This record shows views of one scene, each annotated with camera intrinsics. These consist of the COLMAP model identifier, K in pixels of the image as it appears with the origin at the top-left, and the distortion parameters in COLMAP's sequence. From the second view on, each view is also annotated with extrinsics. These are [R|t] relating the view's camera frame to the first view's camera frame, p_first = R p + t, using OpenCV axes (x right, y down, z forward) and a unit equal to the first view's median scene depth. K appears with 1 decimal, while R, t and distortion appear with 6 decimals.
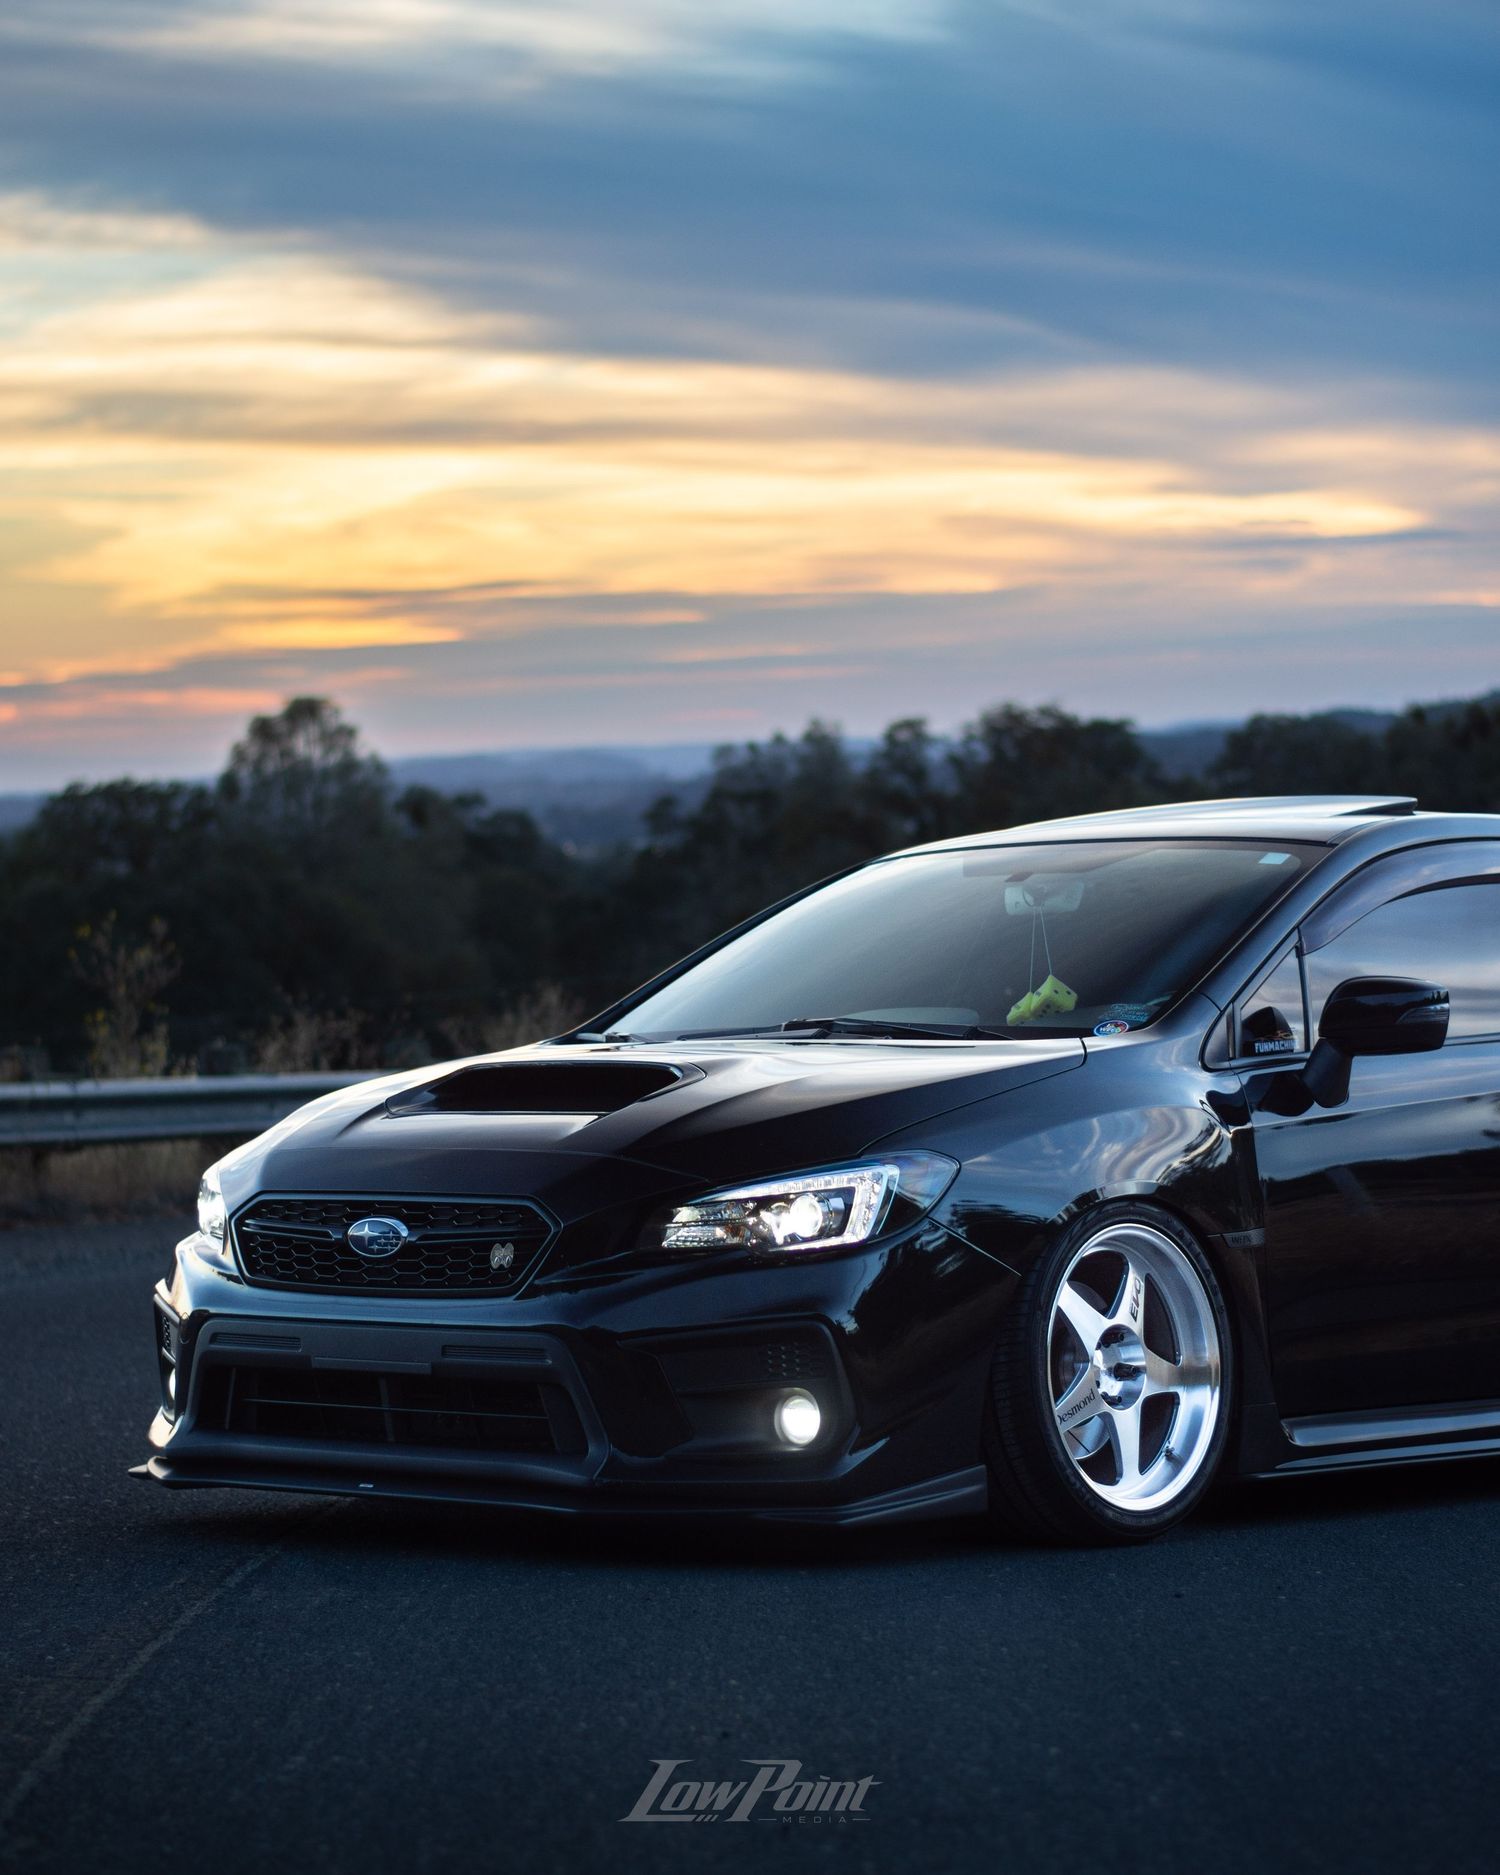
lens RADIAL K [[4584.5, 0, 750.0], [0, 4584.5, 937.5], [0, 0, 1]] dist [0.115857, 0.313851]
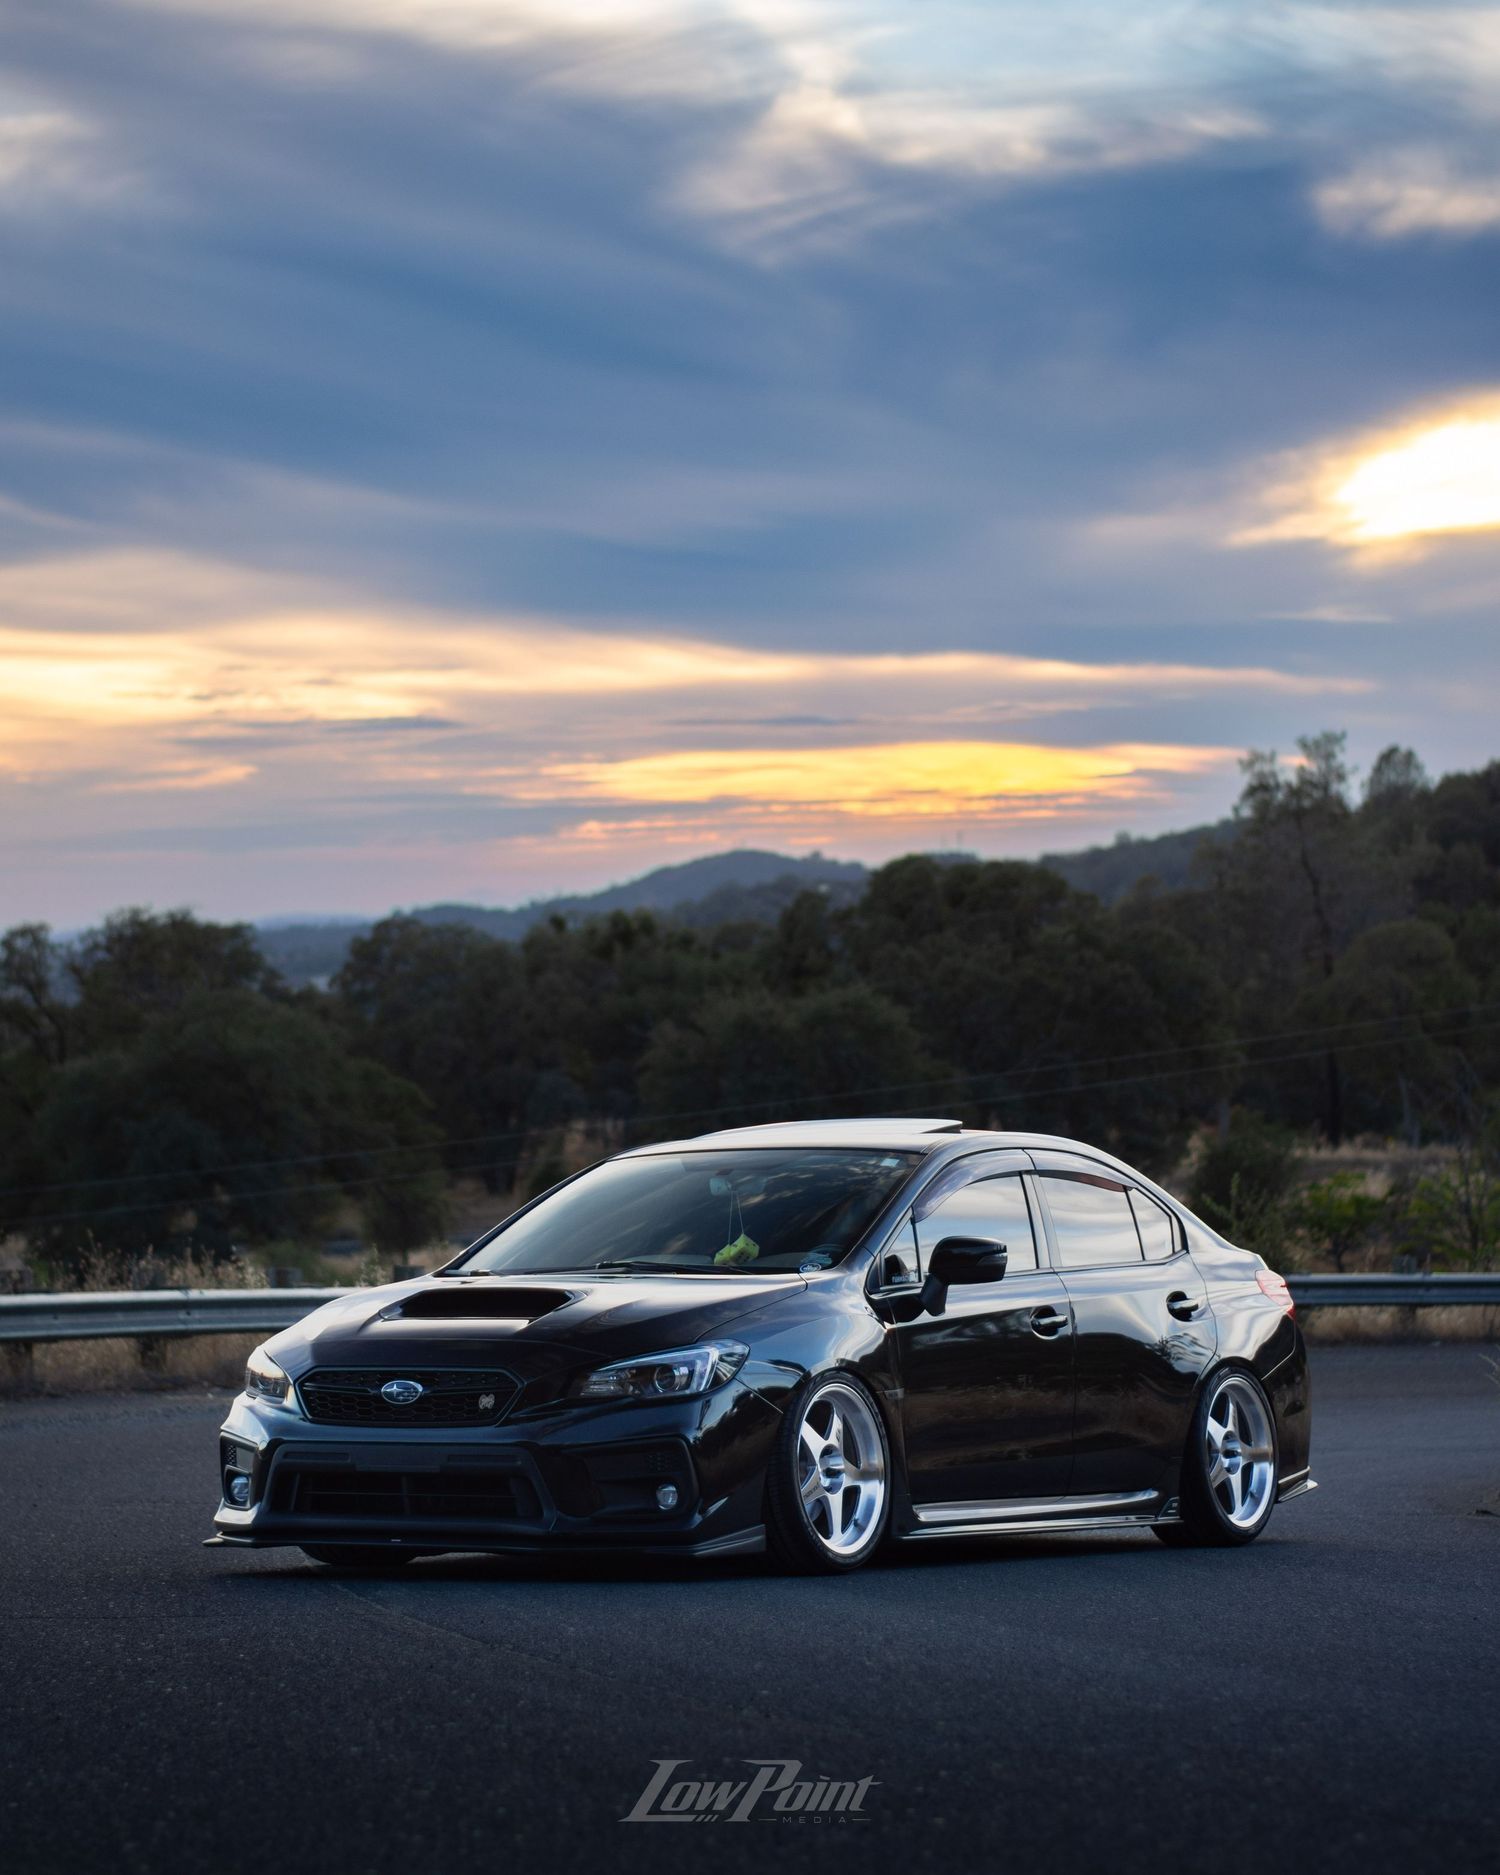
lens RADIAL K [[5436.0, 0, 750.0], [0, 5436.0, 937.5], [0, 0, 1]] dist [-0.098881, -0.319832]
pose [[0.981052, 0.013972, 0.193239, -0.334222], [-0.006773, 0.999260, -0.037864, -0.025887], [-0.193625, 0.035838, 0.980421, -0.953652]]
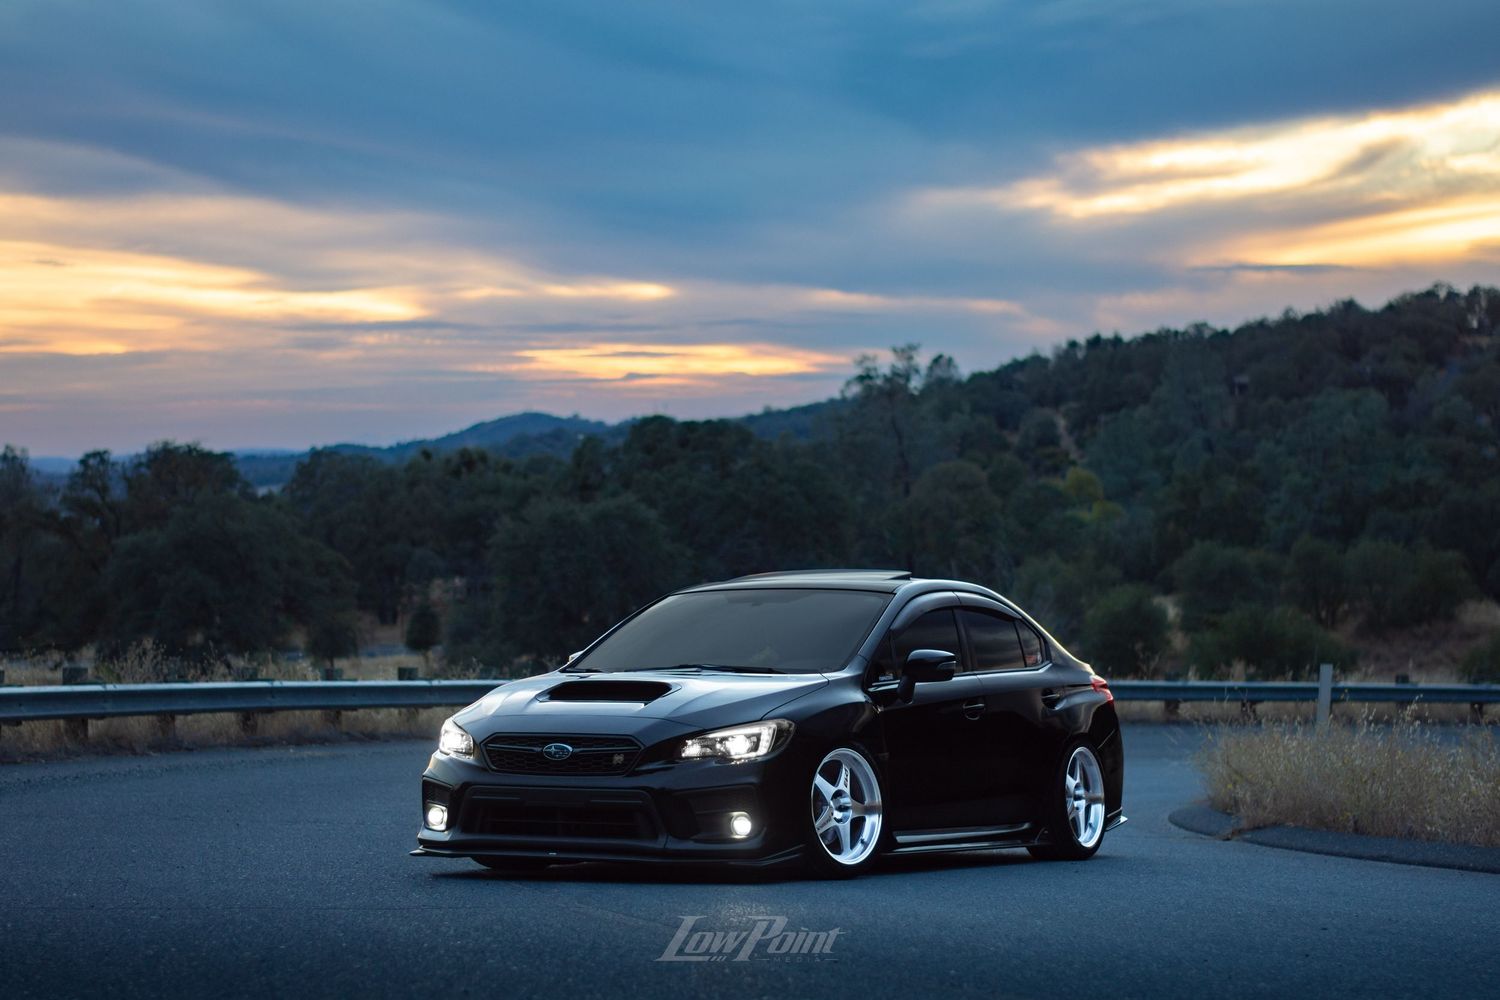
lens RADIAL K [[3356.4, 0, 750.0], [0, 3356.4, 500.0], [0, 0, 1]] dist [-0.099682, 0.061594]
pose [[0.964781, 0.026366, 0.261730, -0.442868], [-0.019191, 0.999368, -0.029933, -0.016725], [-0.262354, 0.023856, 0.964677, -0.732669]]
